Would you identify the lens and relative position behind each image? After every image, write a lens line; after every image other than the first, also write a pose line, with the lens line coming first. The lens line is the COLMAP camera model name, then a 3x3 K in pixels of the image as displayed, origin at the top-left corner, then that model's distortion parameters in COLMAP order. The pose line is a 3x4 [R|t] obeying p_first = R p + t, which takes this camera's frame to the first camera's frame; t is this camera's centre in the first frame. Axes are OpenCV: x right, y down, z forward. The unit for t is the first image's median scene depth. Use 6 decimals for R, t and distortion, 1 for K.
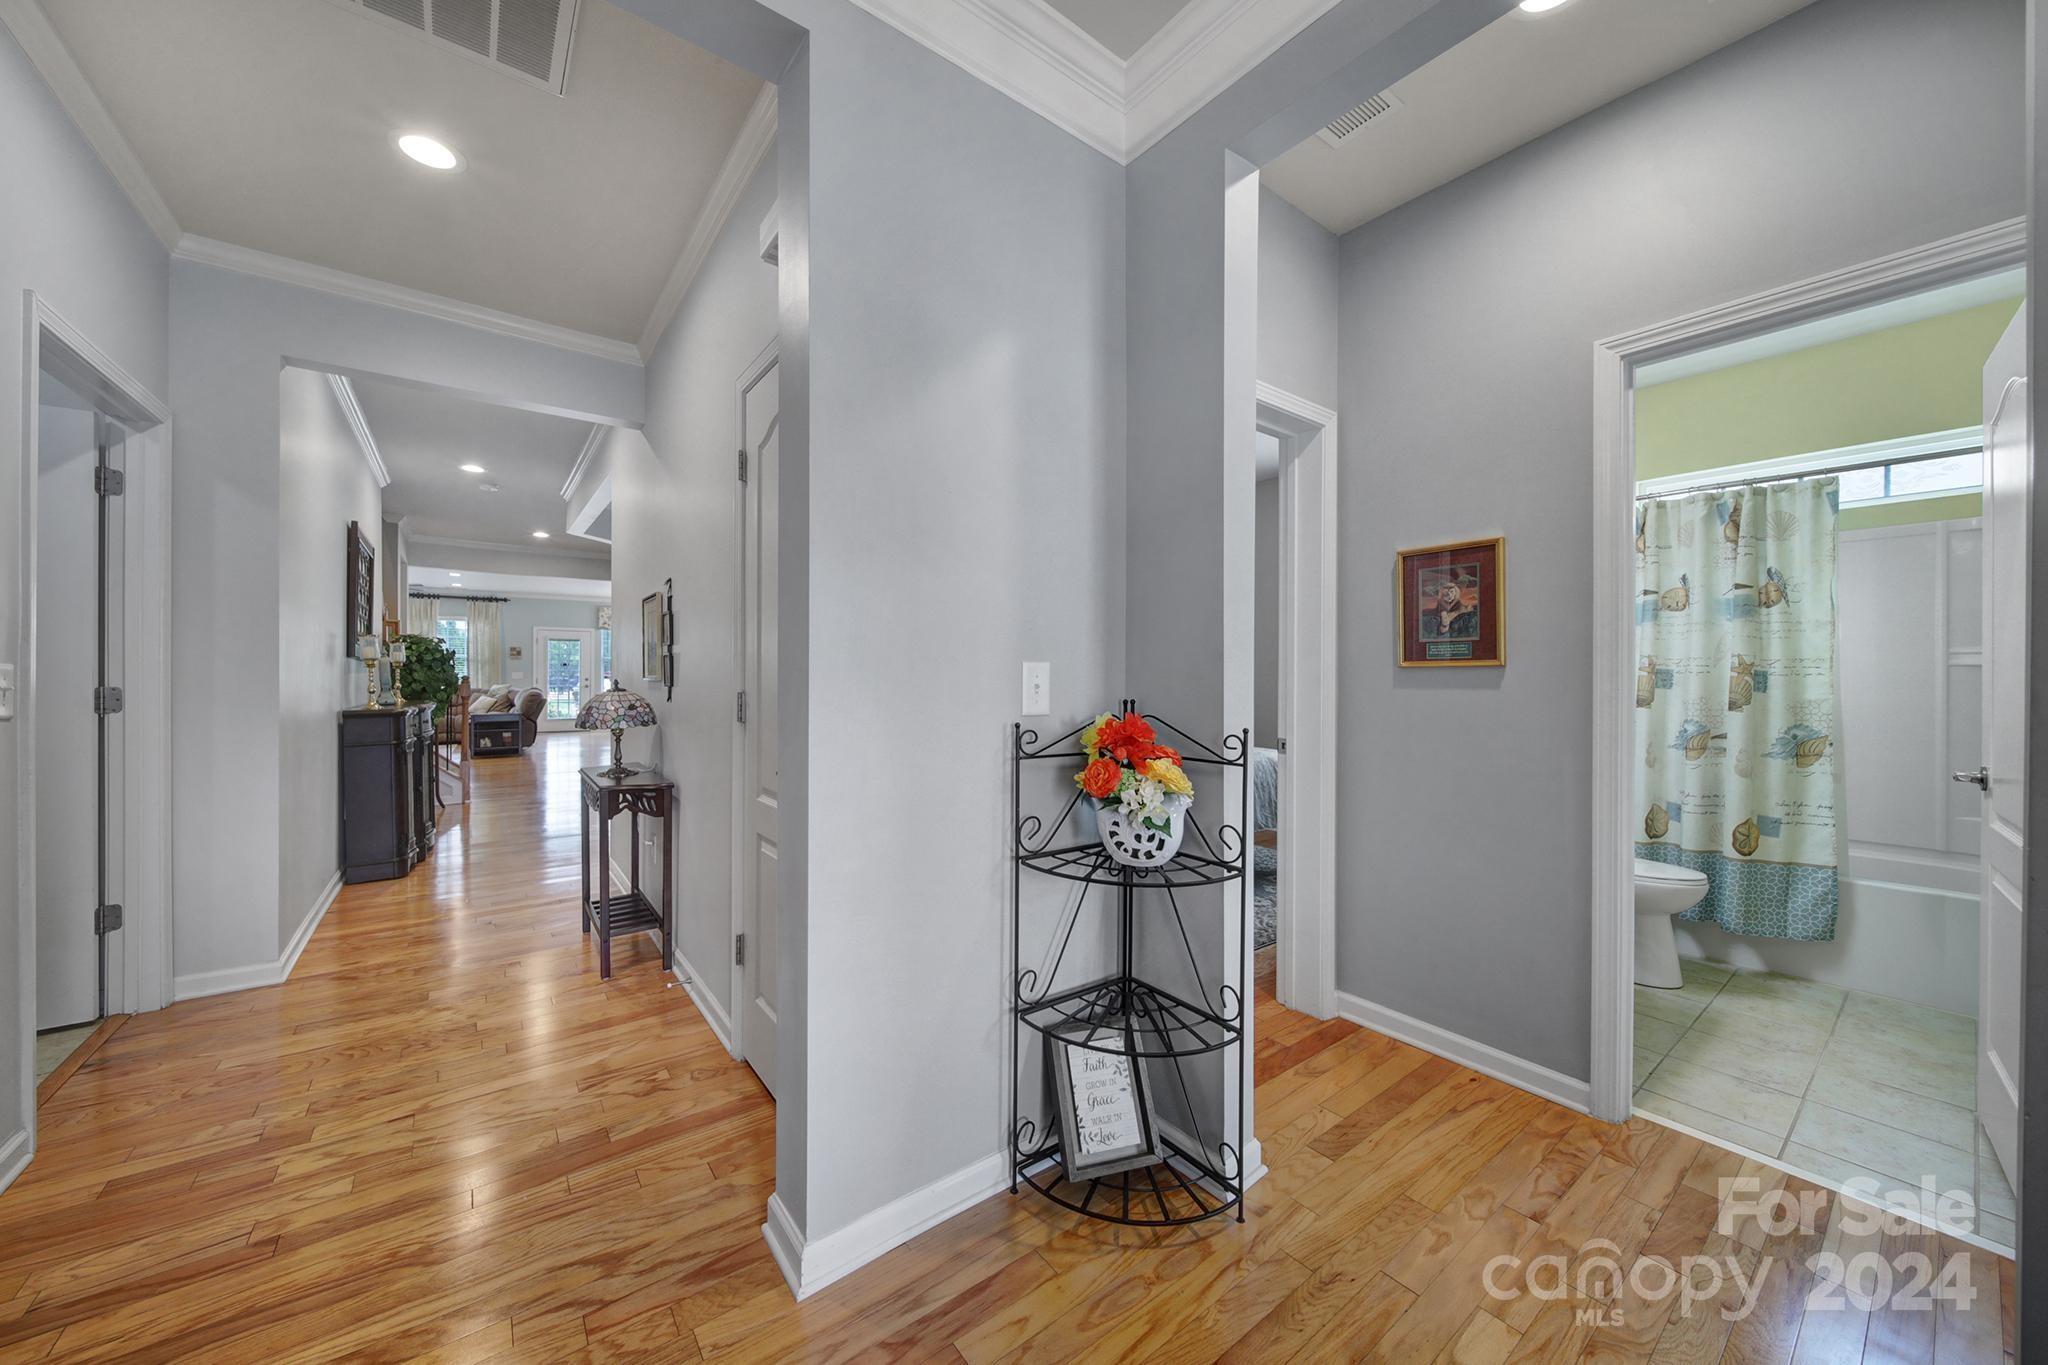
lens RADIAL K [[718.5, 0, 1014.1], [0, 718.5, 672.6], [0, 0, 1]] dist [0.000375, -0.002131]
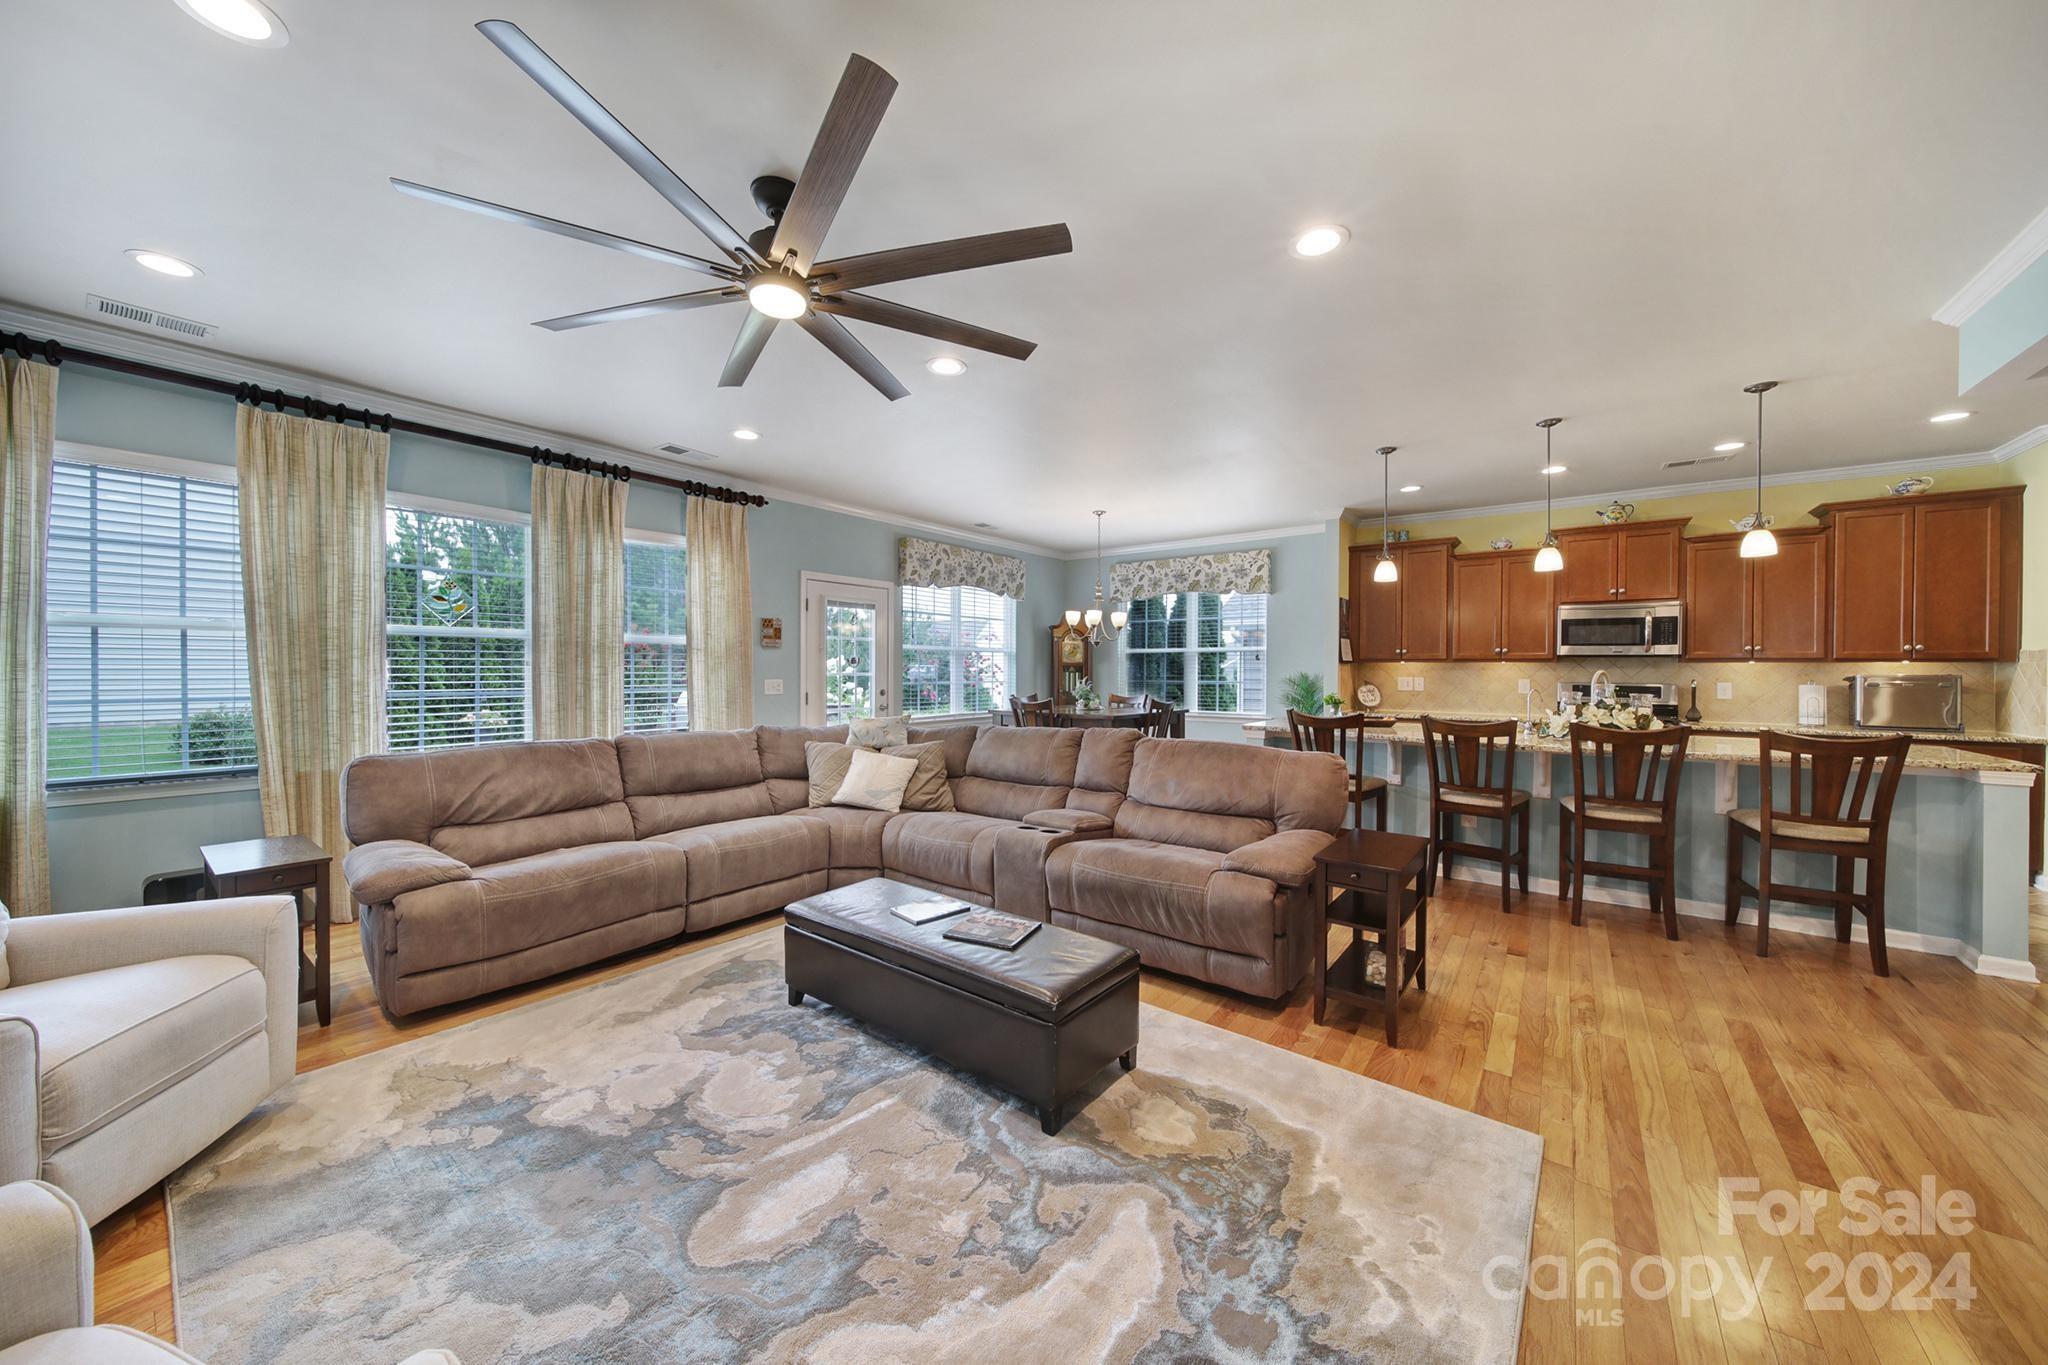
lens RADIAL K [[713.2, 0, 1025.9], [0, 713.2, 675.2], [0, 0, 1]] dist [-0.002164, -0.000323]
pose [[0.960534, -0.001031, 0.278161, -0.749621], [-0.001783, 0.999950, 0.009864, -0.008063], [-0.278157, -0.009971, 0.960484, 0.632321]]
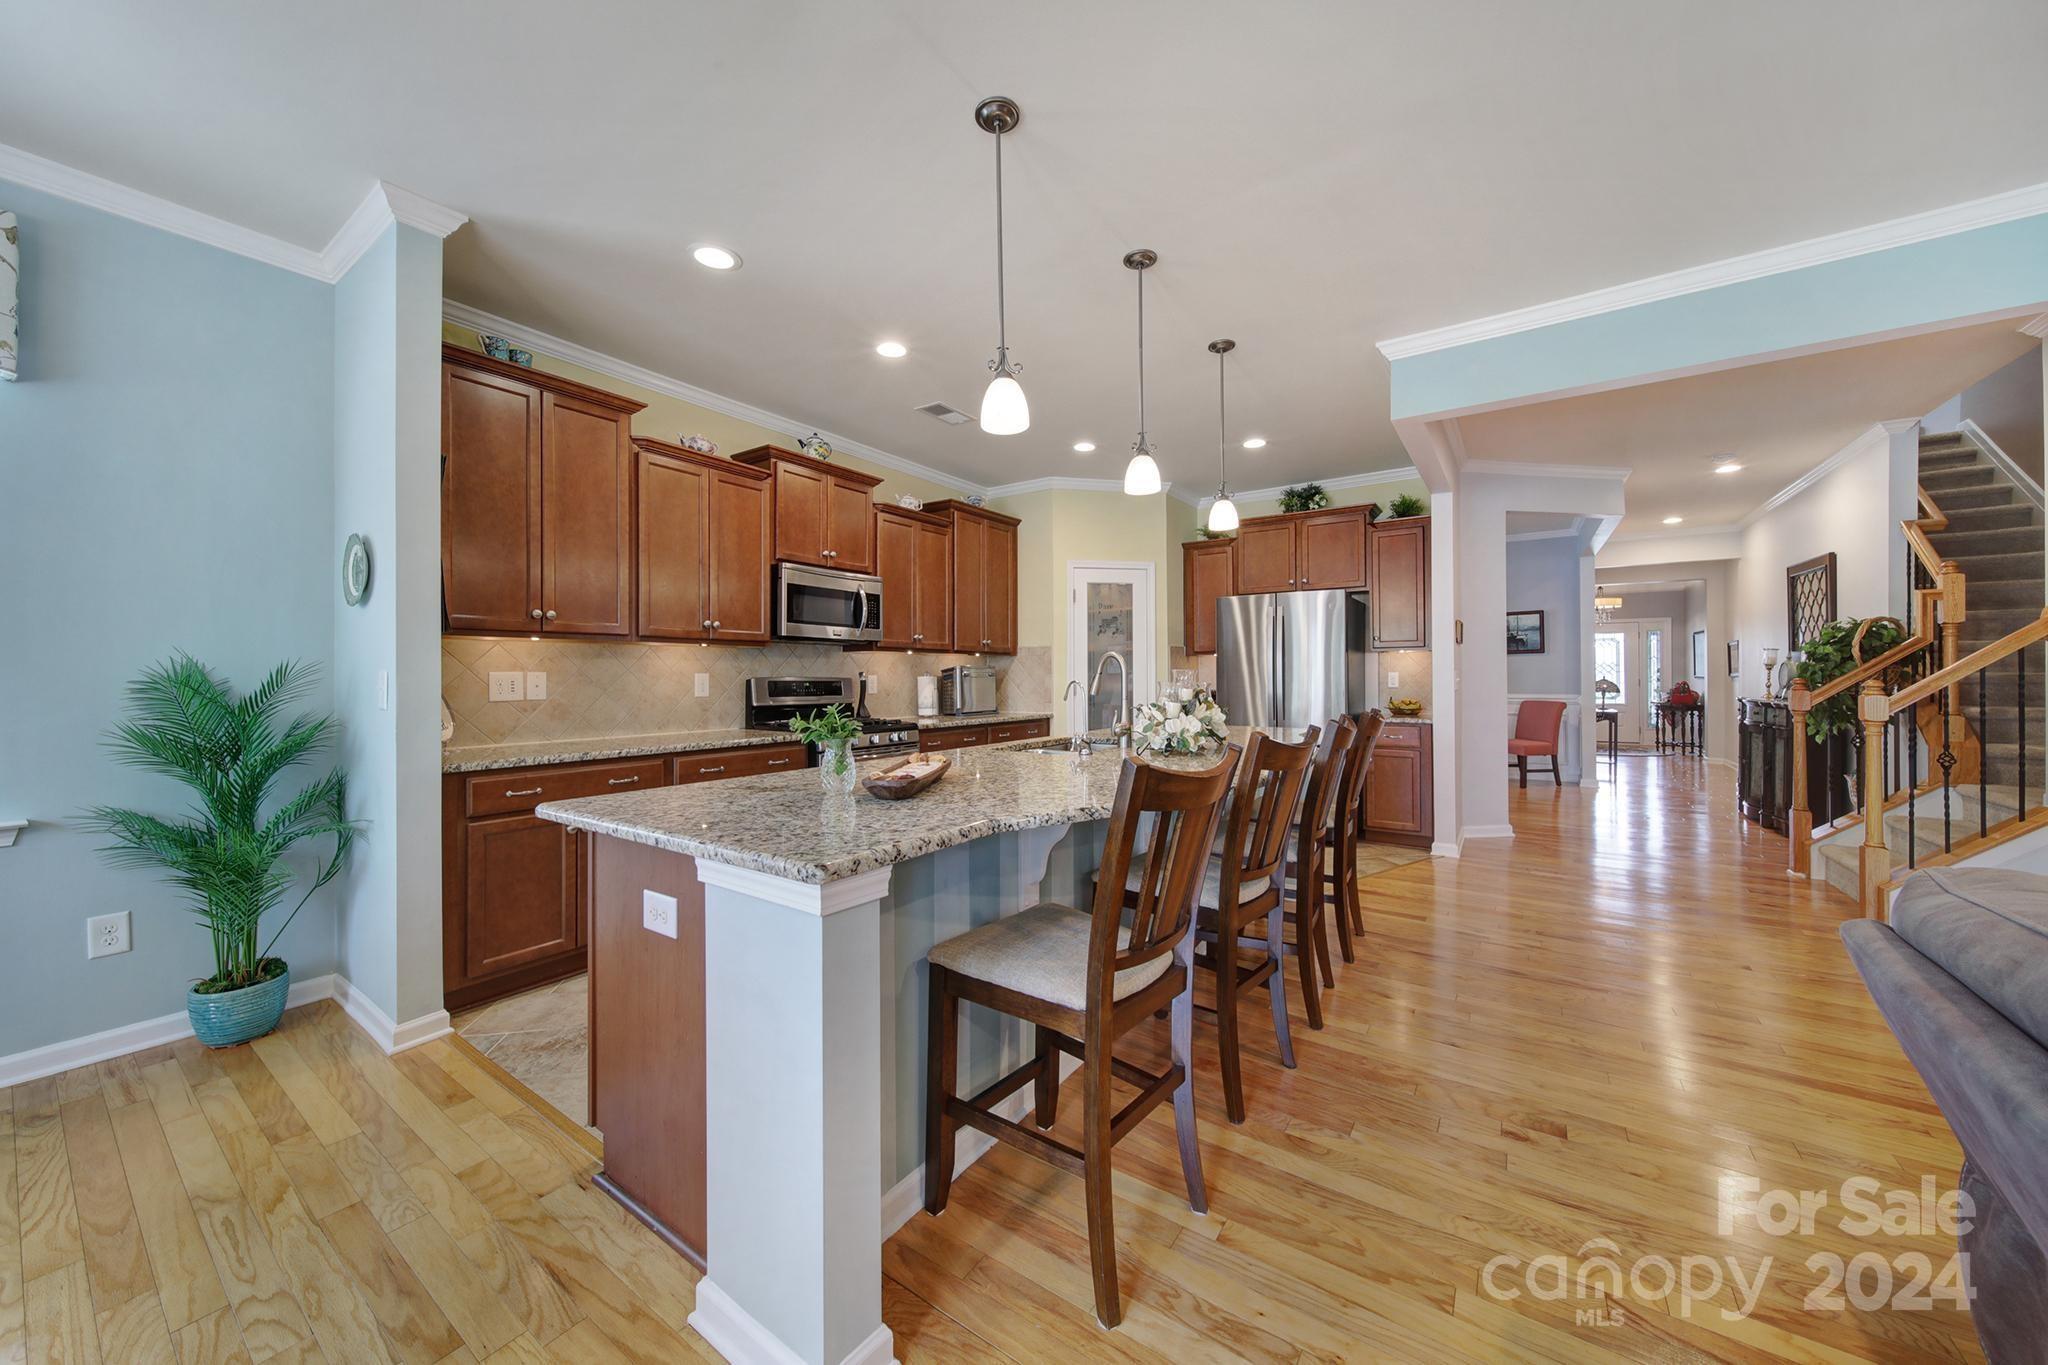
lens RADIAL K [[718.5, 0, 1014.1], [0, 718.5, 672.6], [0, 0, 1]] dist [0.000375, -0.002131]
pose [[-0.314203, -0.013561, 0.949259, -0.611792], [-0.012474, 0.999871, 0.010155, -0.006036], [-0.949274, -0.008650, -0.314332, 0.989401]]
